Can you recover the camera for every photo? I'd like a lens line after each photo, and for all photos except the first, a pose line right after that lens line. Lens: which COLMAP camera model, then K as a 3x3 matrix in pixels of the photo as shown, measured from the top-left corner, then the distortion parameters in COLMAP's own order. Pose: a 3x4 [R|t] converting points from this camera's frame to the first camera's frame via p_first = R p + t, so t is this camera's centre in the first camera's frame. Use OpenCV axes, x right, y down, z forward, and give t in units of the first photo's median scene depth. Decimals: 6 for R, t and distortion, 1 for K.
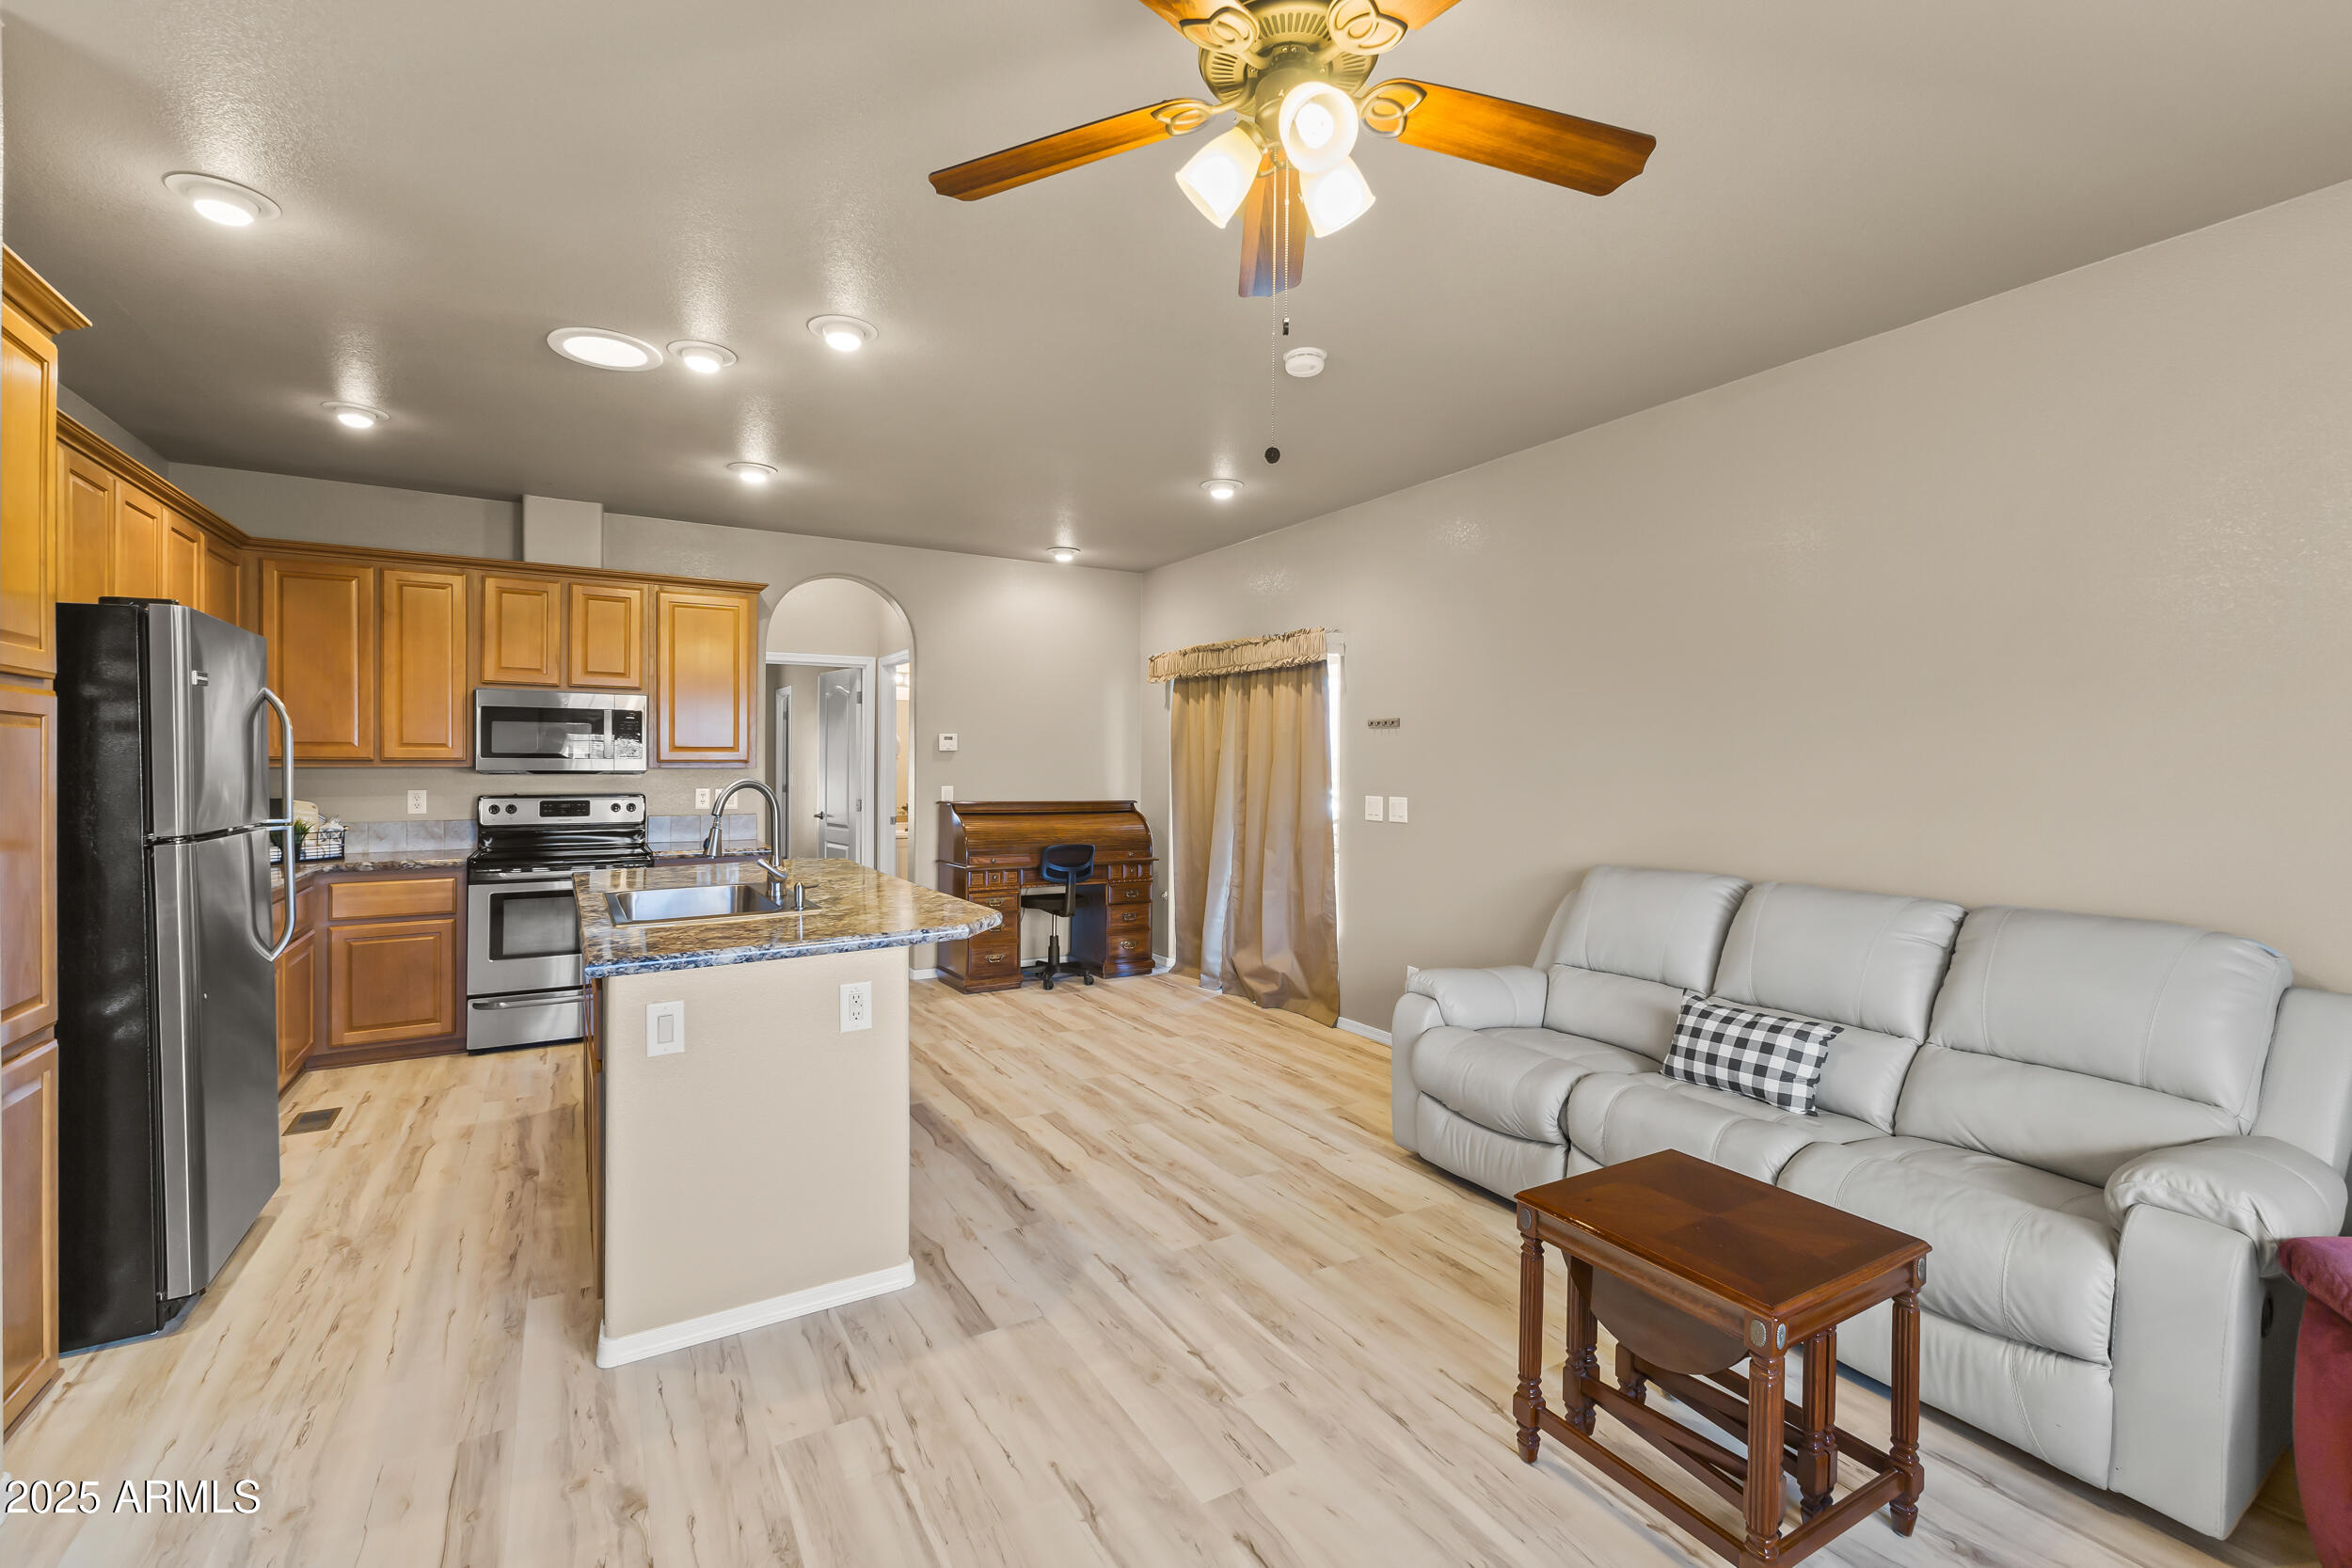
lens RADIAL K [[1016.8, 0, 1177.0], [0, 1016.8, 762.5], [0, 0, 1]] dist [0.001089, -0.000495]
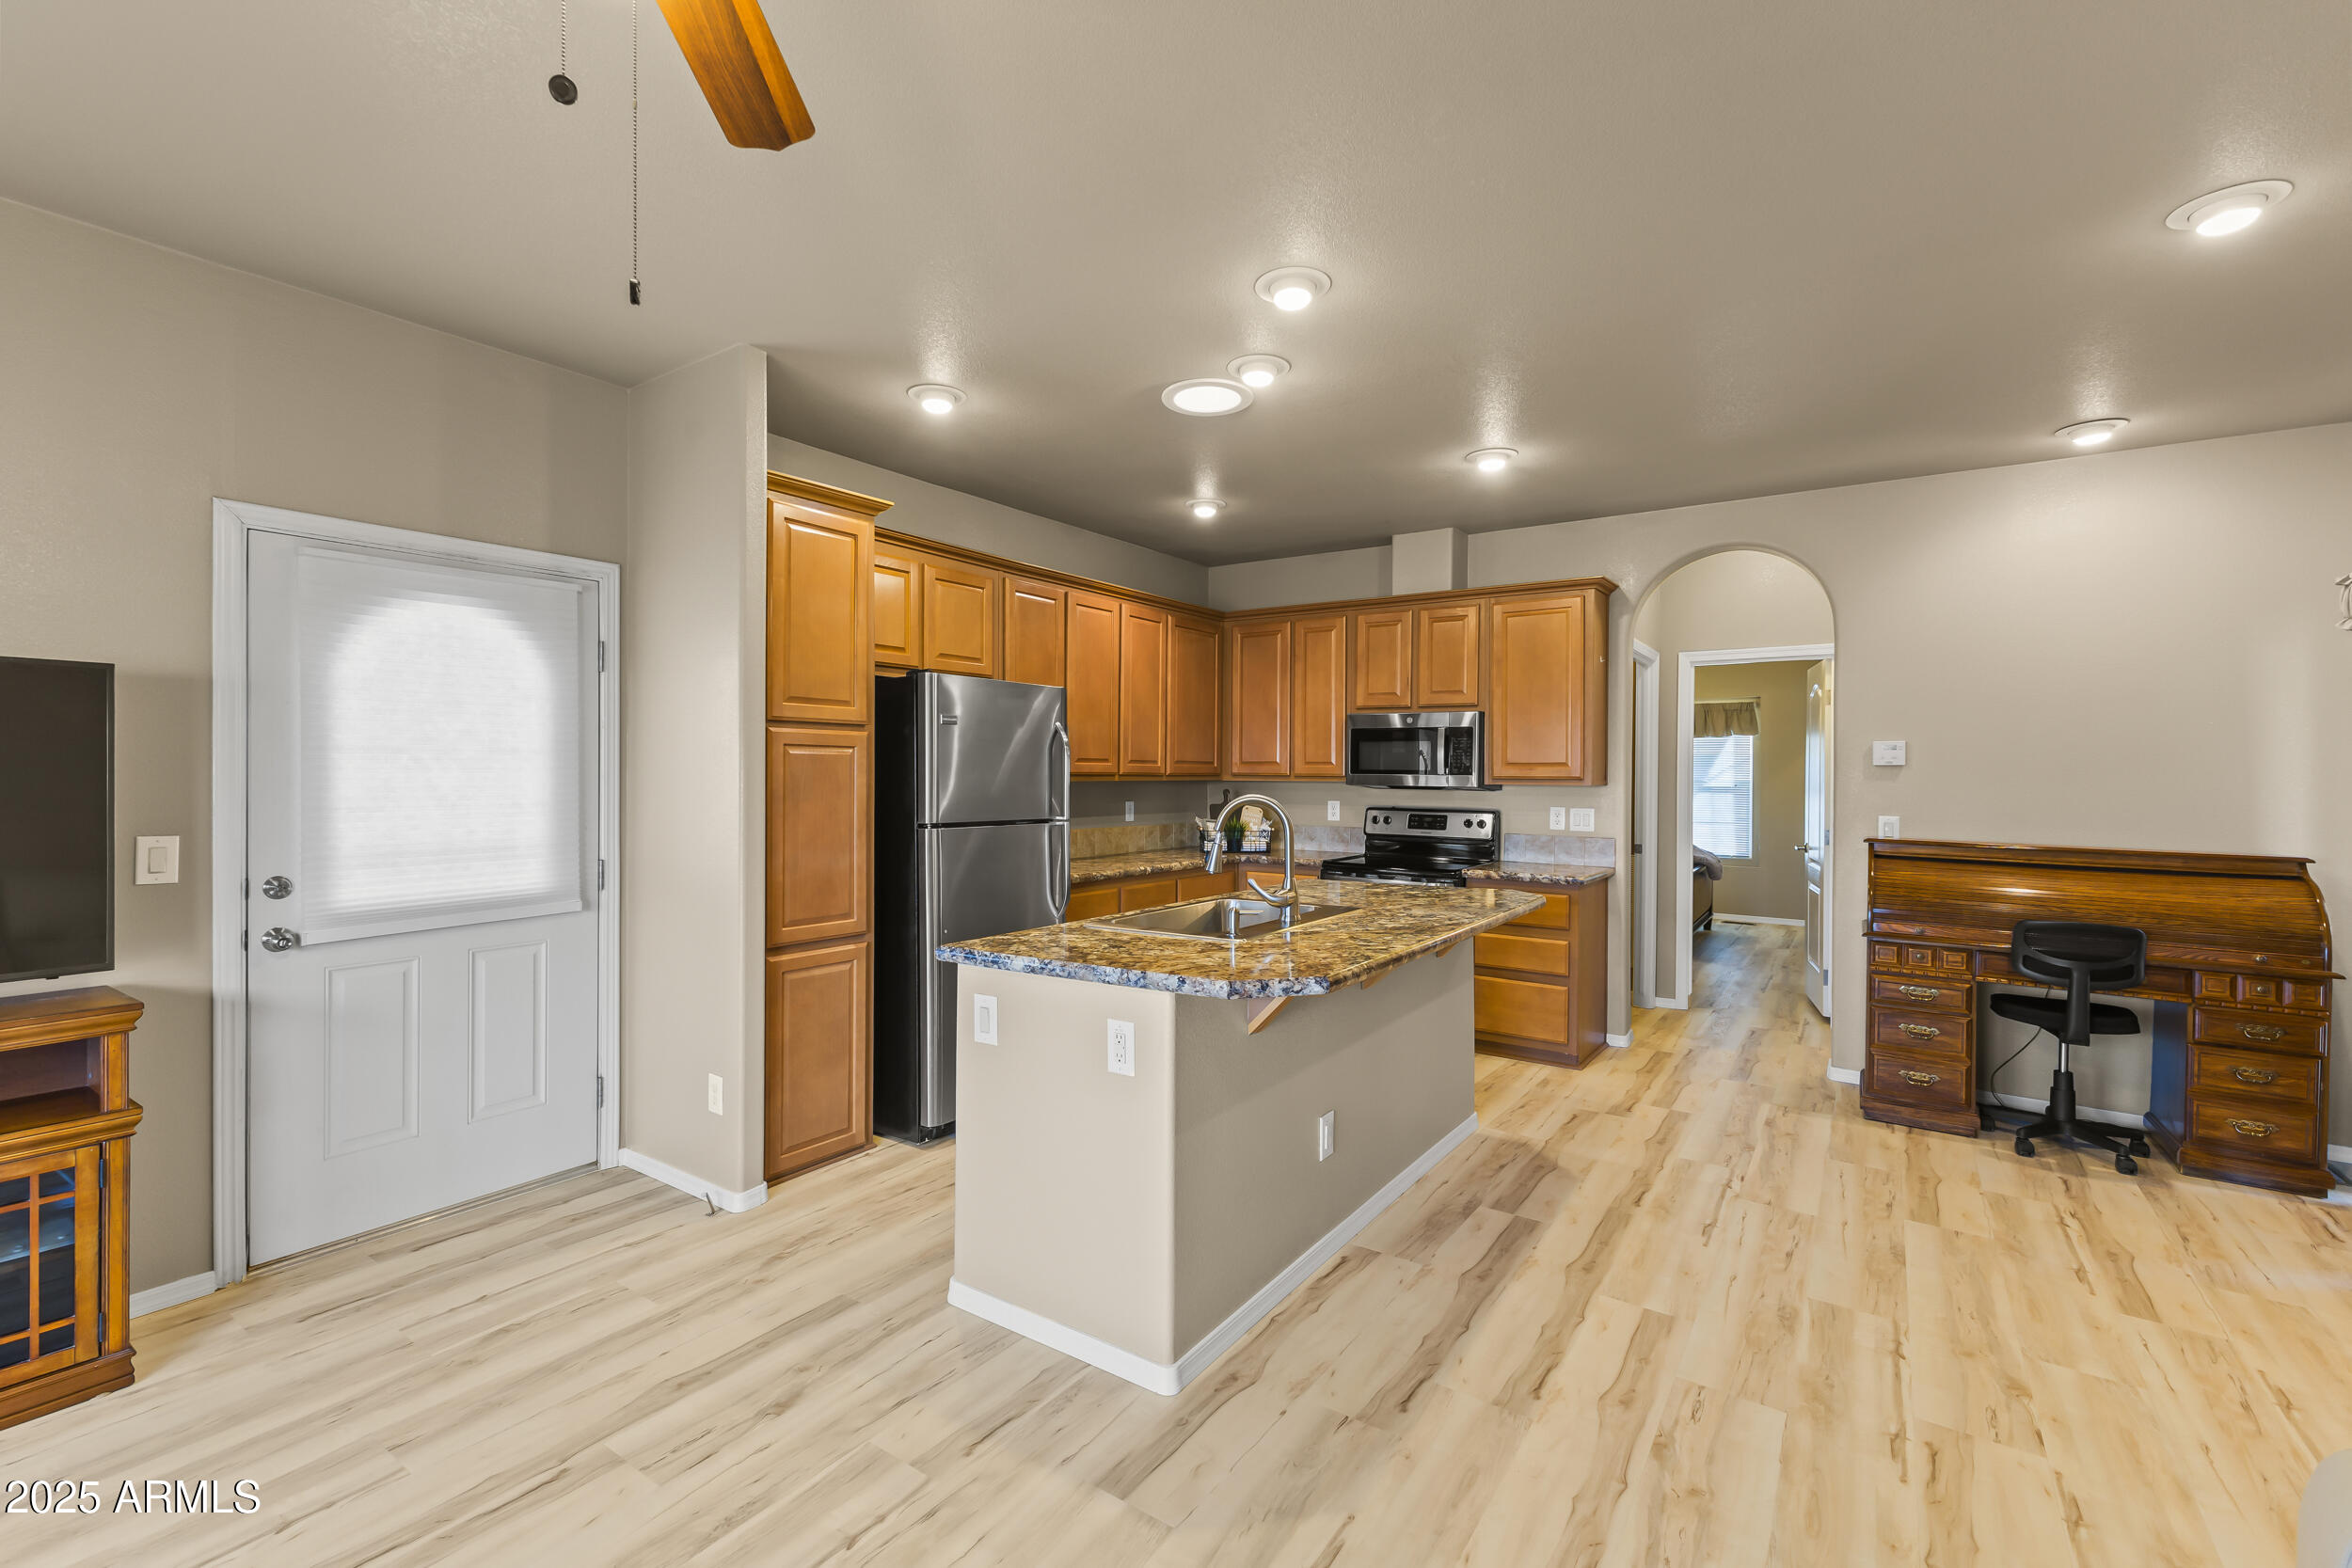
lens RADIAL K [[1009.0, 0, 1173.6], [0, 1009.0, 776.6], [0, 0, 1]] dist [0.006425, 0.000199]
pose [[0.414083, 0.003069, -0.910234, 0.284668], [-0.007787, 0.999970, -0.000171, -0.000073], [0.910206, 0.007159, 0.414094, 0.369280]]
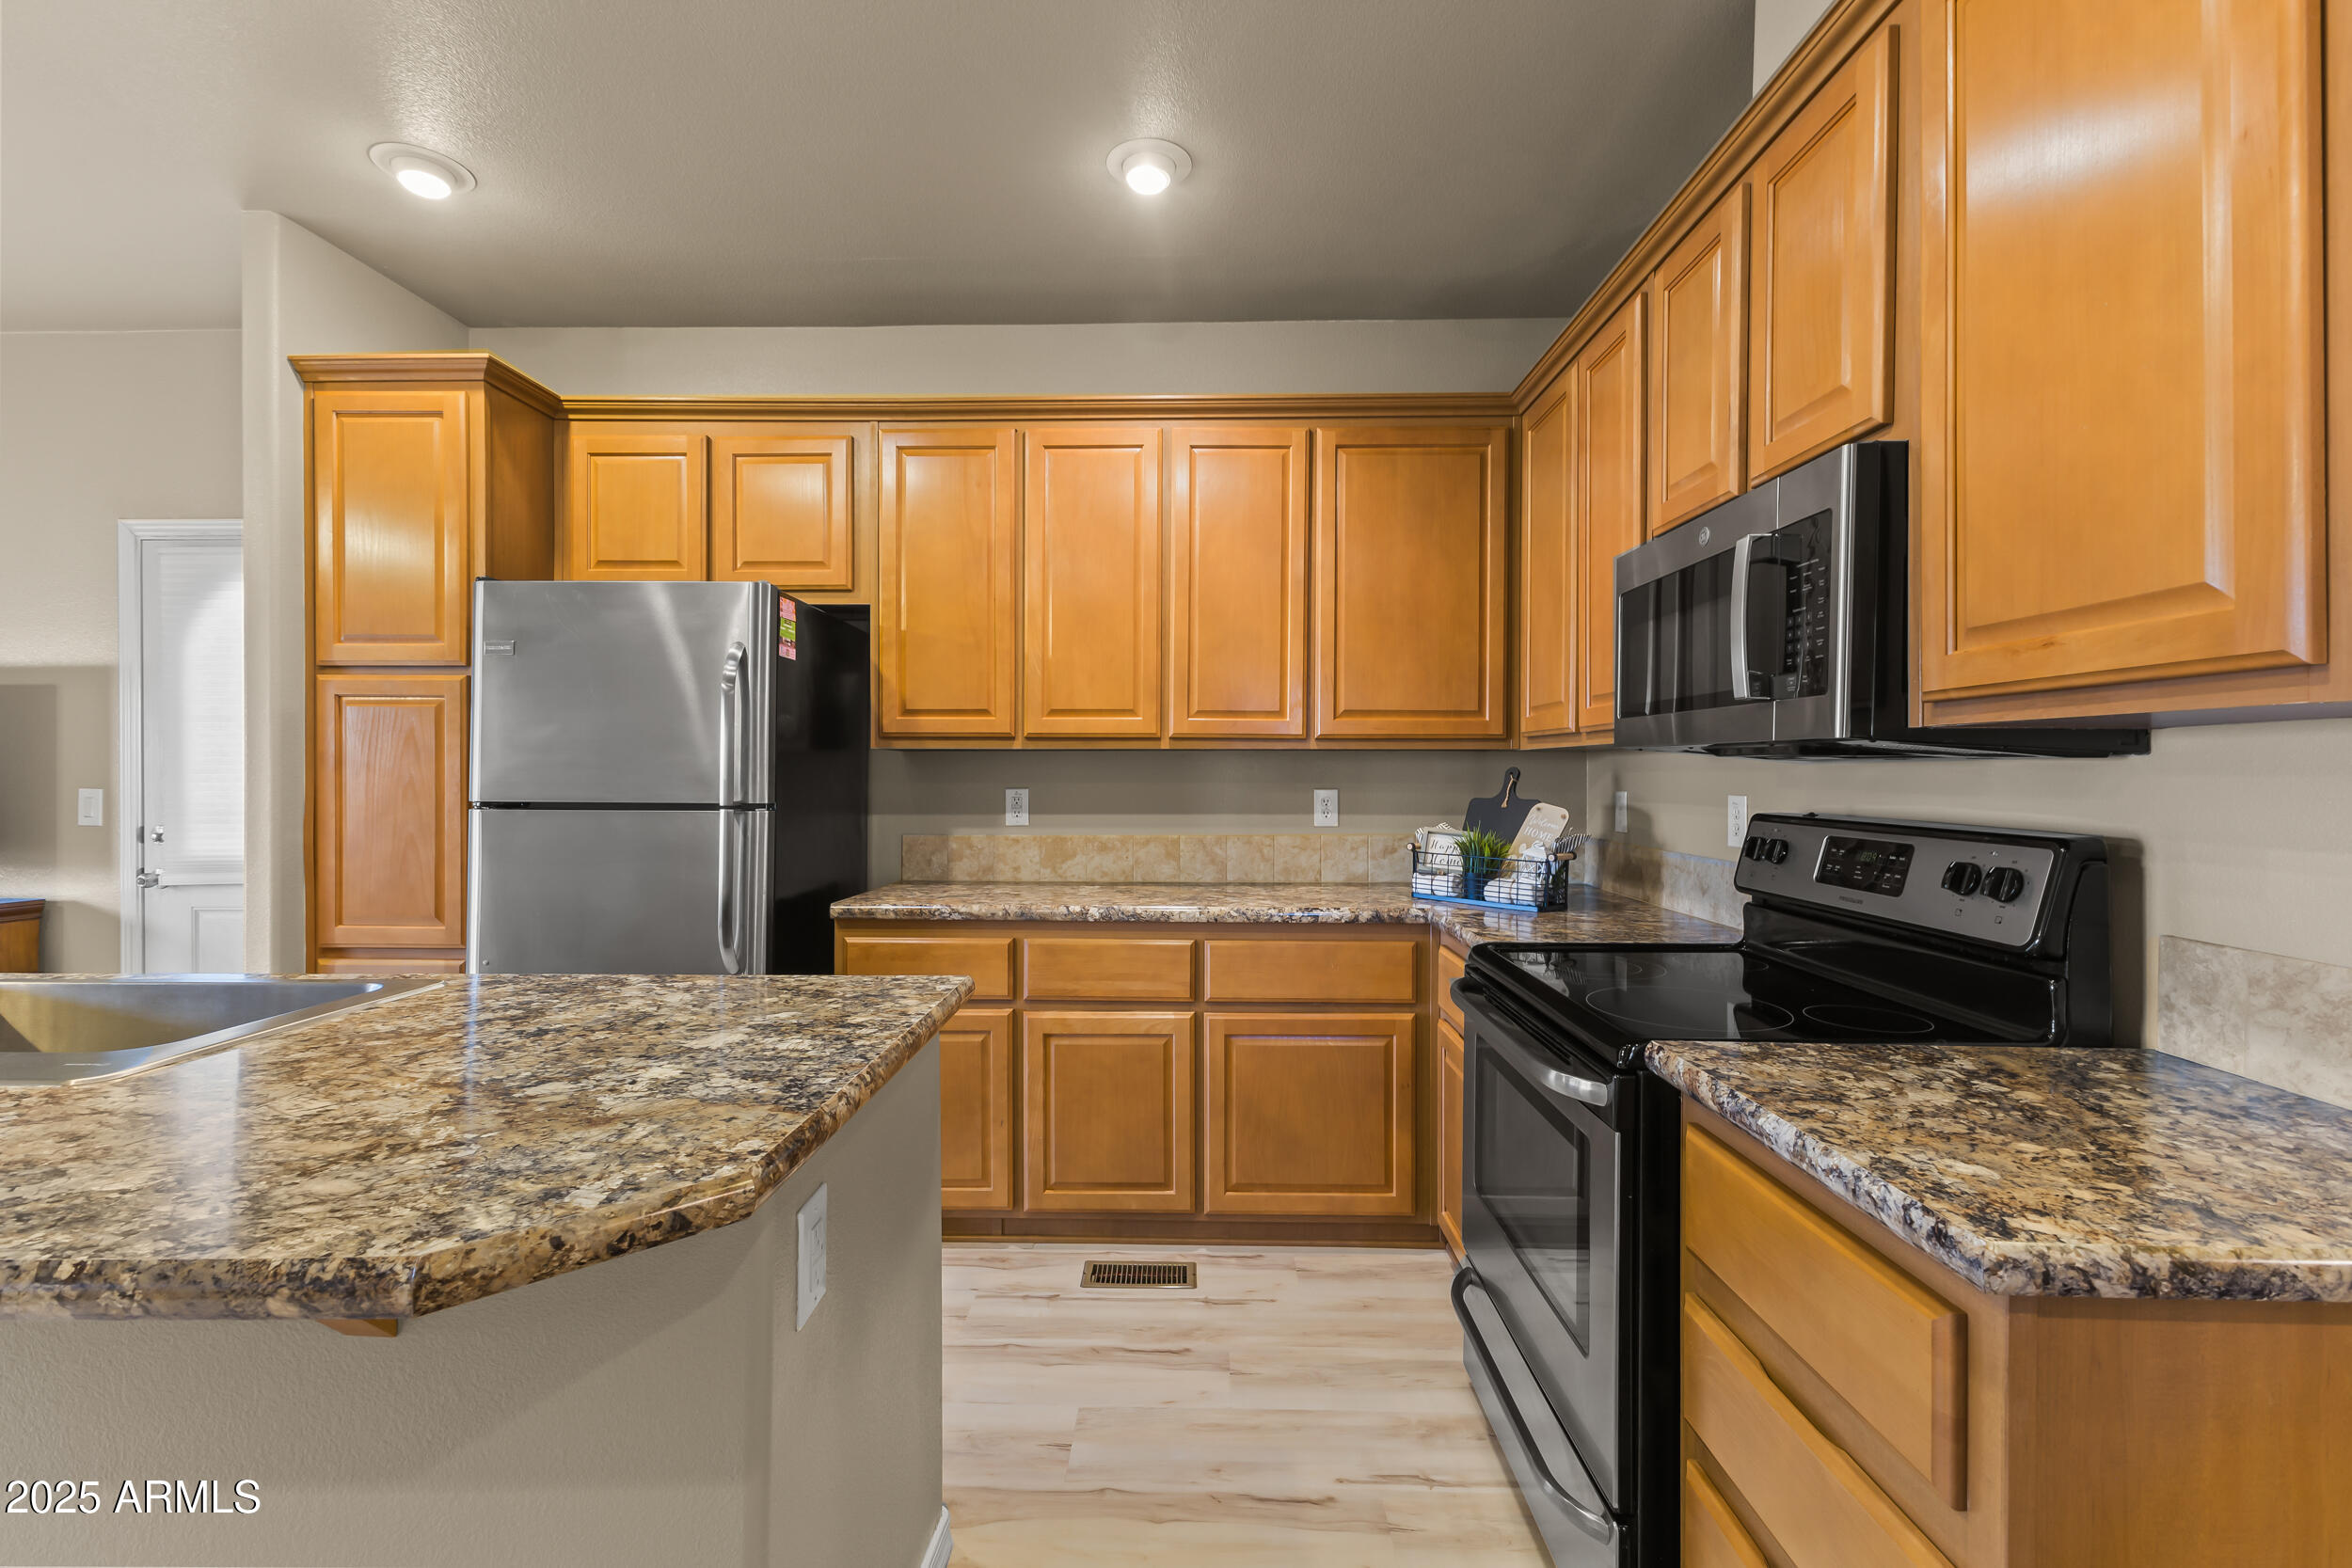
lens RADIAL K [[1009.0, 0, 1173.6], [0, 1009.0, 776.6], [0, 0, 1]] dist [0.006425, 0.000199]
pose [[-0.522960, 0.002432, -0.852354, -0.244815], [-0.006421, 0.999956, 0.006793, 0.018238], [0.852333, 0.009026, -0.522921, 1.126165]]
